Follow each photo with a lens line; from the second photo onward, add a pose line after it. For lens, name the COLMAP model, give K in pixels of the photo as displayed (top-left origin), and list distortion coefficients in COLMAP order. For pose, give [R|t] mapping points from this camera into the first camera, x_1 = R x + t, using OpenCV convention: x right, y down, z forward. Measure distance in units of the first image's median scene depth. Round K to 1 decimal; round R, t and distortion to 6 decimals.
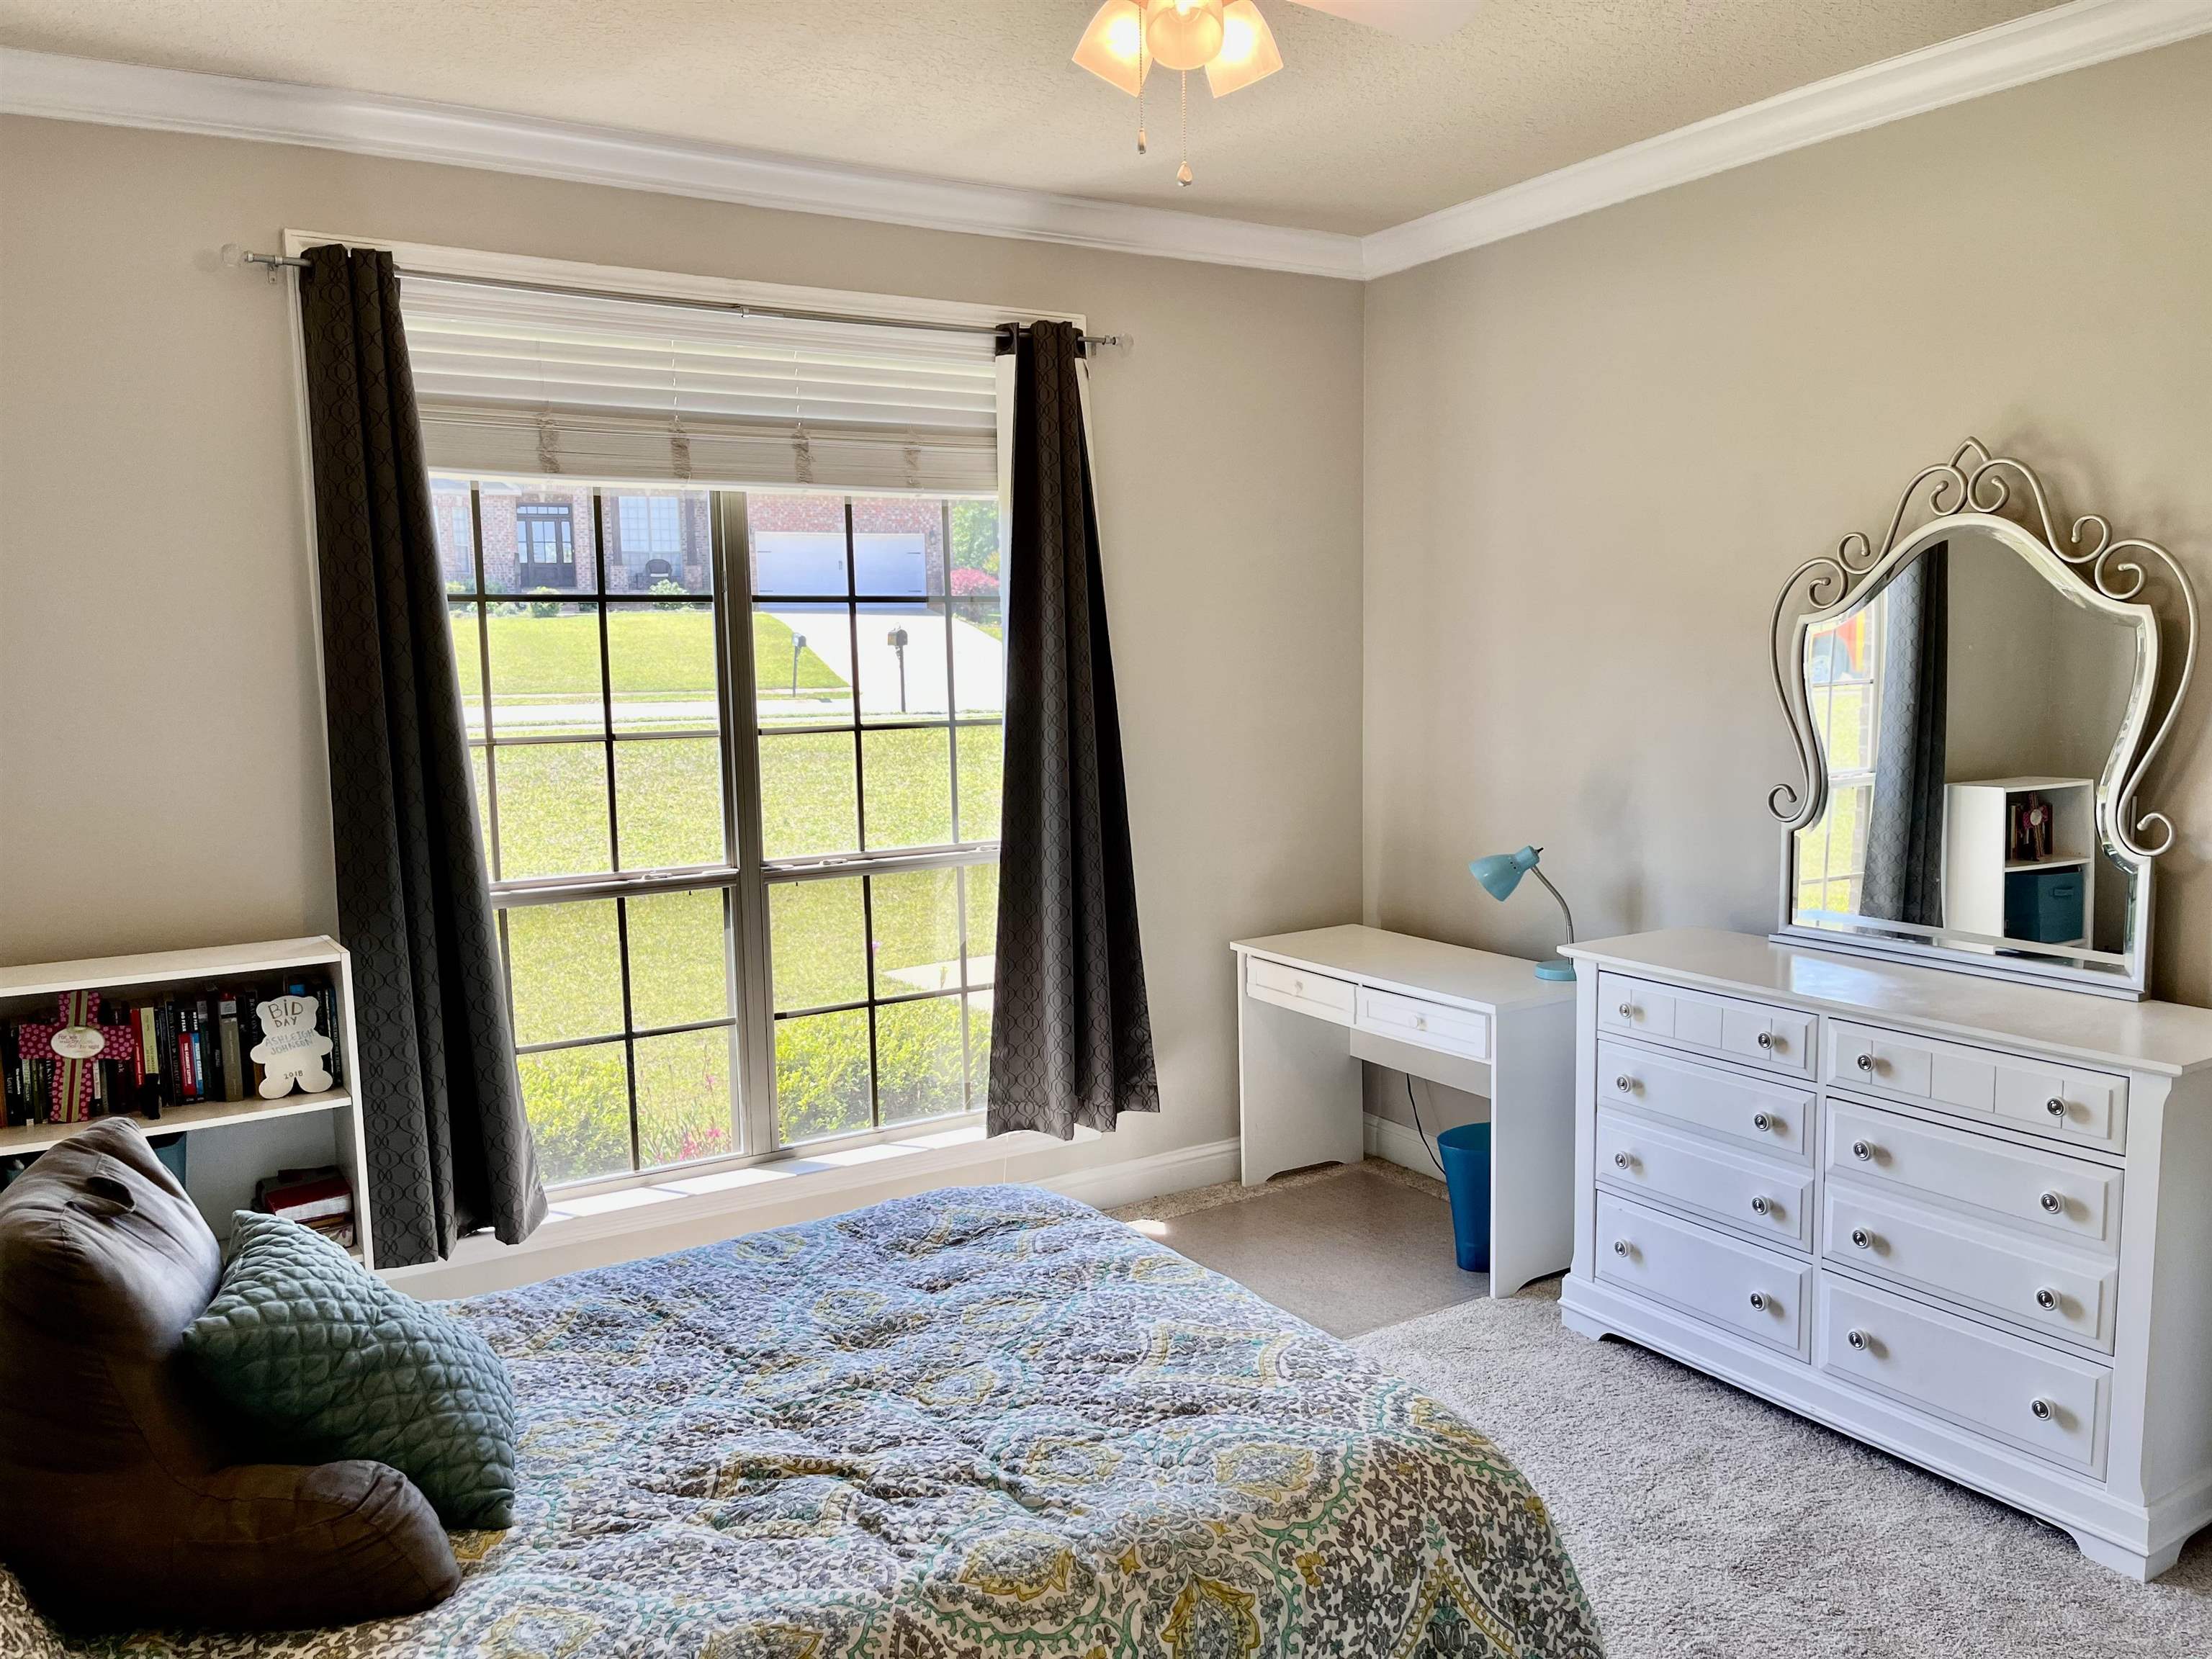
lens RADIAL K [[1671.8, 0, 1117.5], [0, 1671.8, 827.8], [0, 0, 1]] dist [0.078849, -0.100881]
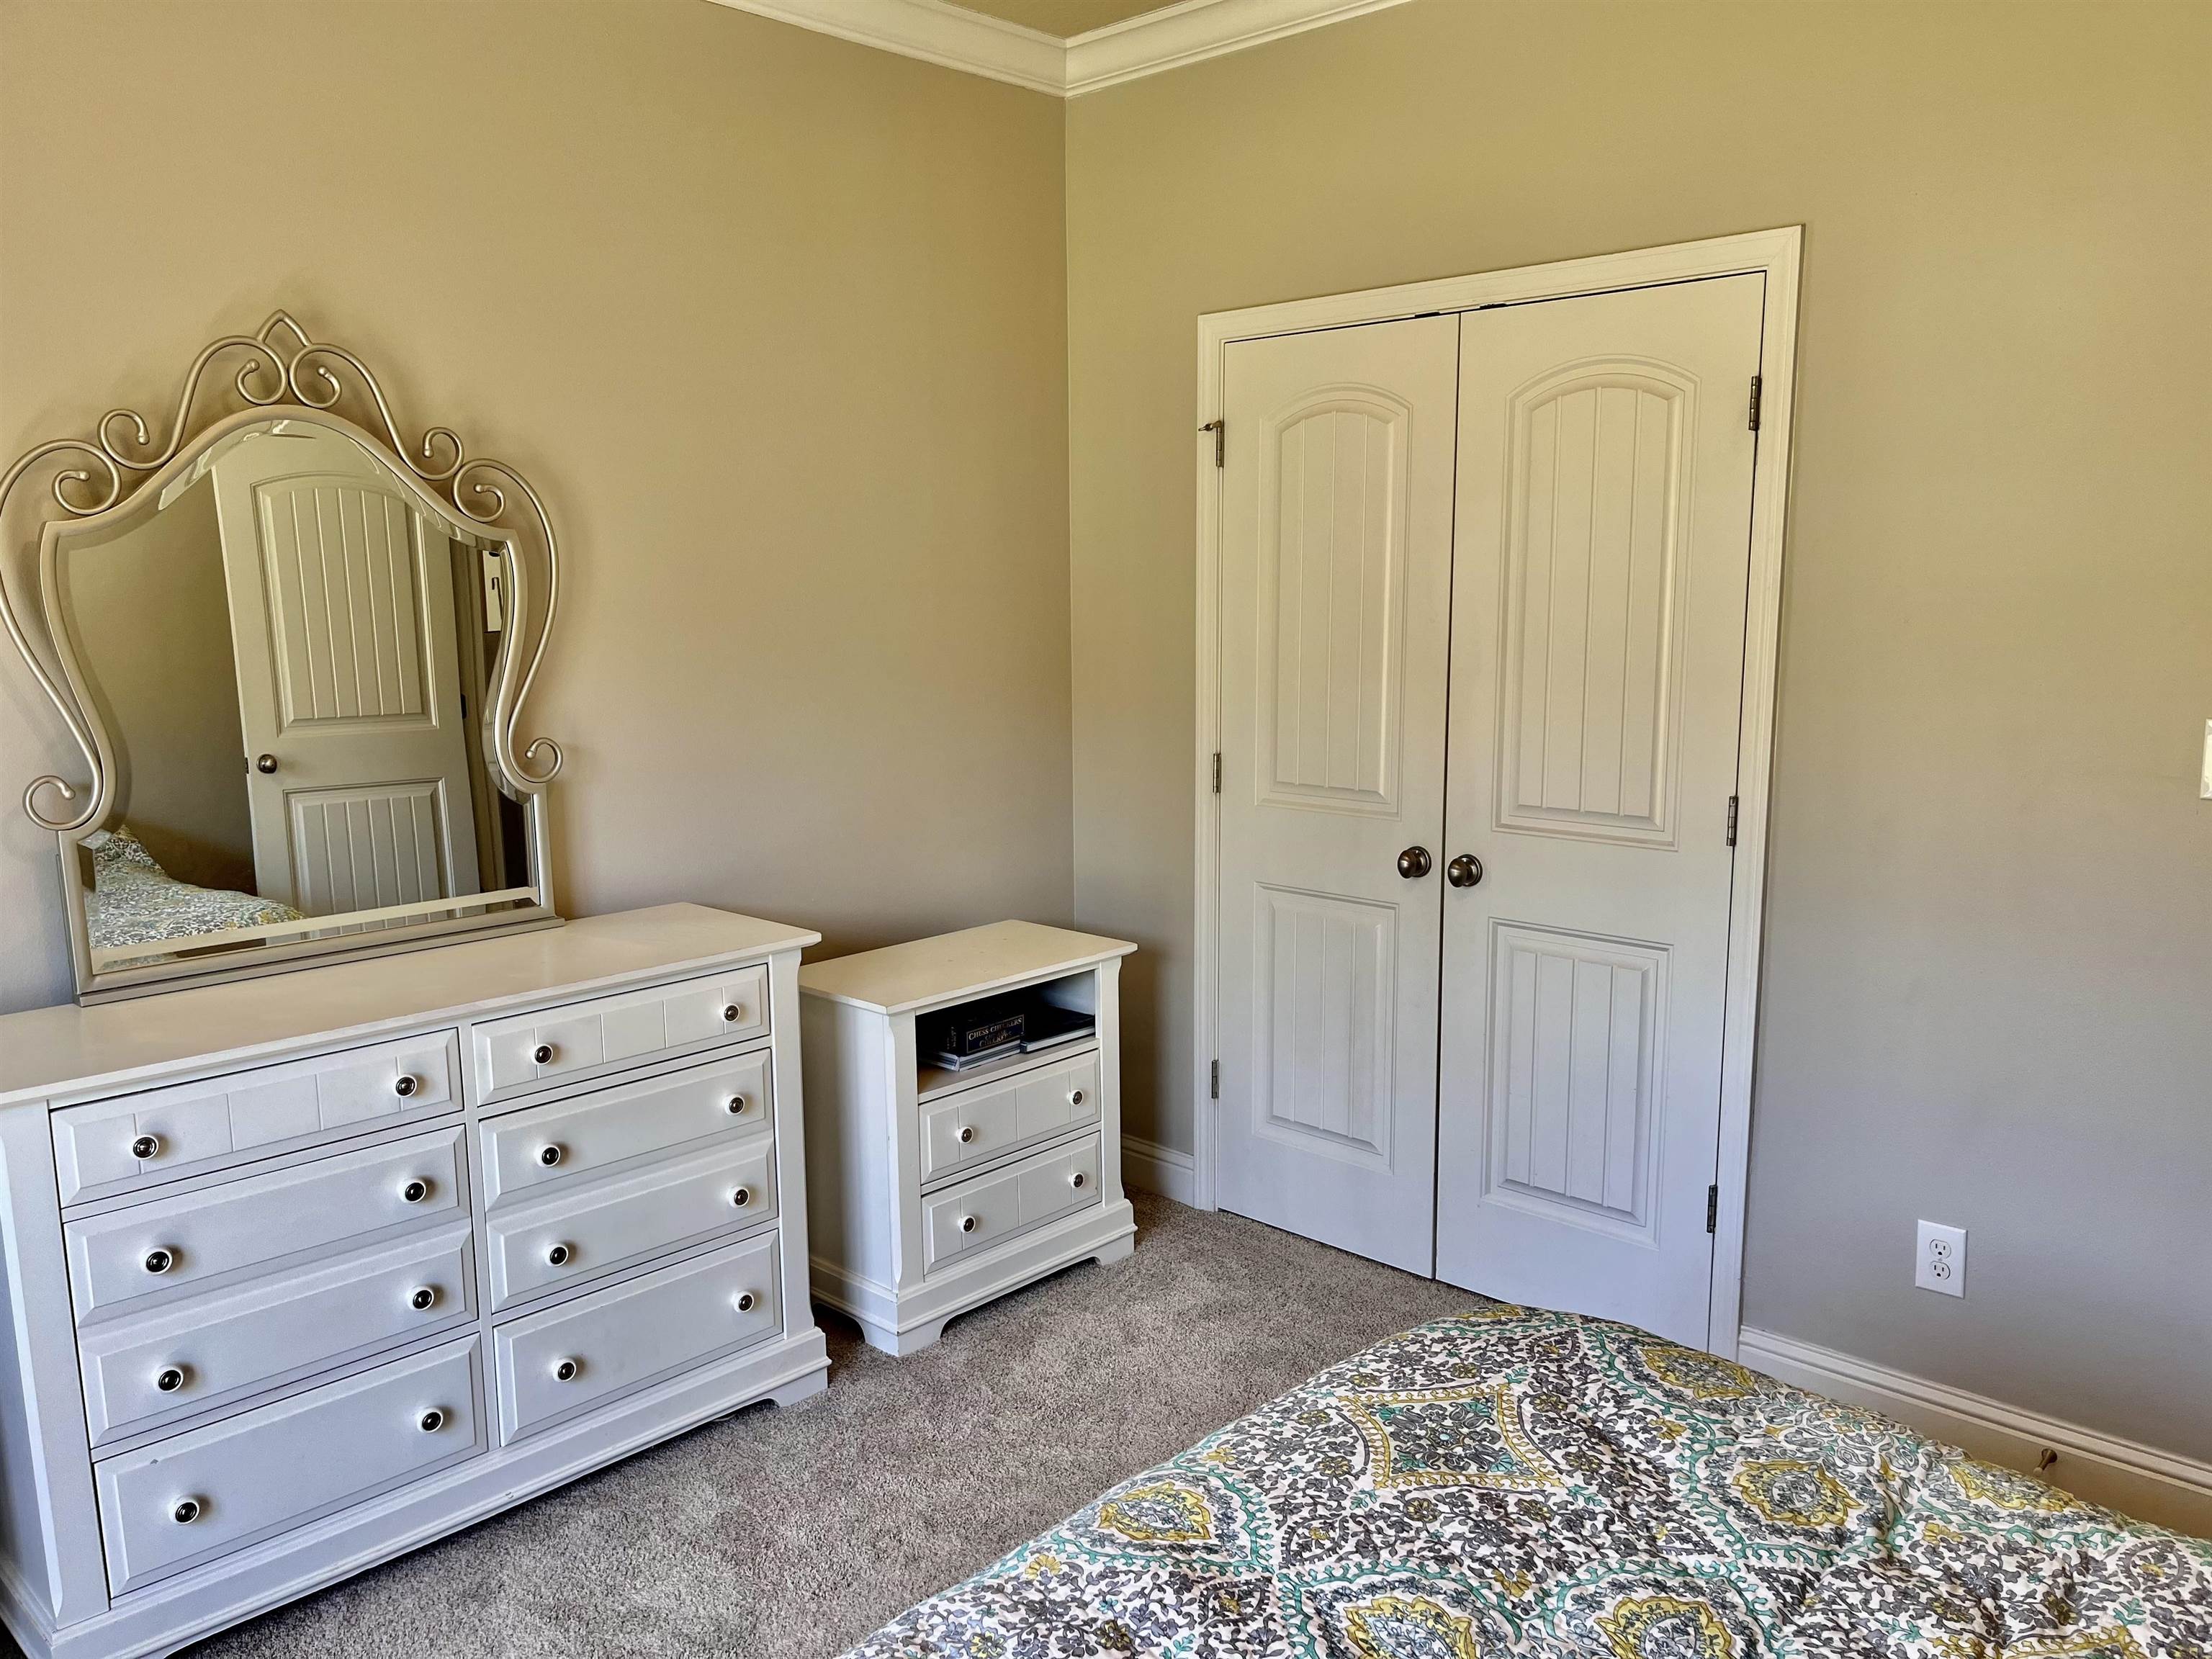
lens RADIAL K [[1671.8, 0, 1117.5], [0, 1671.8, 827.8], [0, 0, 1]] dist [0.078849, -0.100881]
pose [[-0.251470, -0.125975, 0.959632, -0.434910], [0.125892, 0.978813, 0.161483, -0.074060], [-0.959643, 0.161418, -0.230282, 0.900381]]
